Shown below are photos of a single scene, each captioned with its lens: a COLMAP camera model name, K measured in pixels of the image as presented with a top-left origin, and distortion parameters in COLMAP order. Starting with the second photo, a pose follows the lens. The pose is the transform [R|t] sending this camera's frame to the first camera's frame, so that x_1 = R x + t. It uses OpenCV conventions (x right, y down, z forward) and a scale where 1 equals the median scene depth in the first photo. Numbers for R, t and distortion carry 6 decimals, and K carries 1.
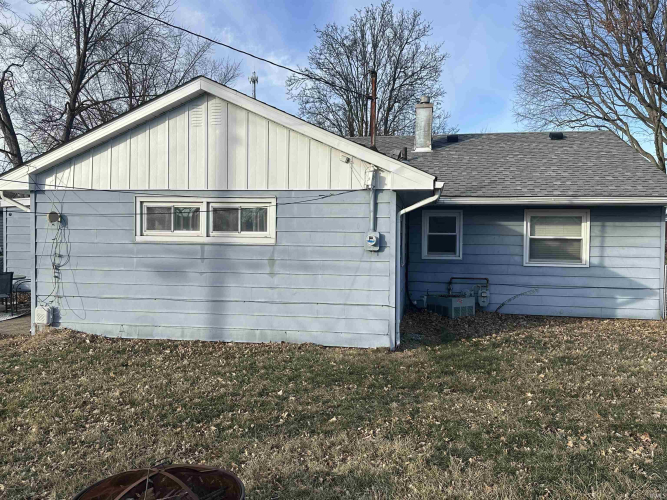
lens RADIAL K [[552.4, 0, 333.5], [0, 552.4, 250.0], [0, 0, 1]] dist [-0.000429, -0.000978]
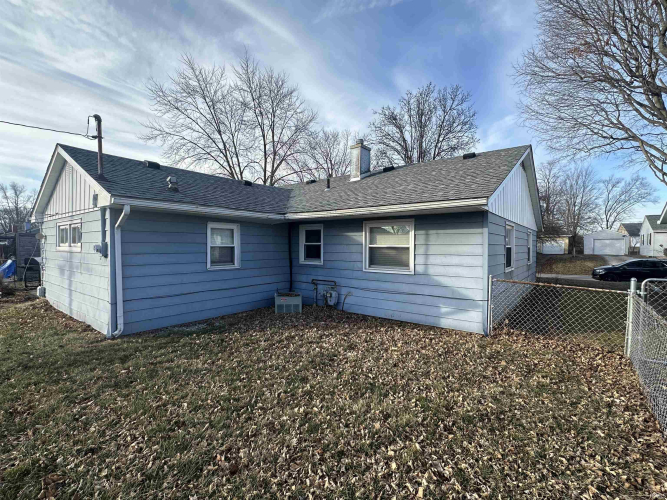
lens RADIAL K [[311.3, 0, 333.5], [0, 311.3, 250.0], [0, 0, 1]] dist [-0.000084, -0.000087]
pose [[0.892982, -0.002528, -0.450086, 0.578117], [-0.003701, 0.999909, -0.012960, -0.006521], [0.450078, 0.013239, 0.892891, 0.407534]]
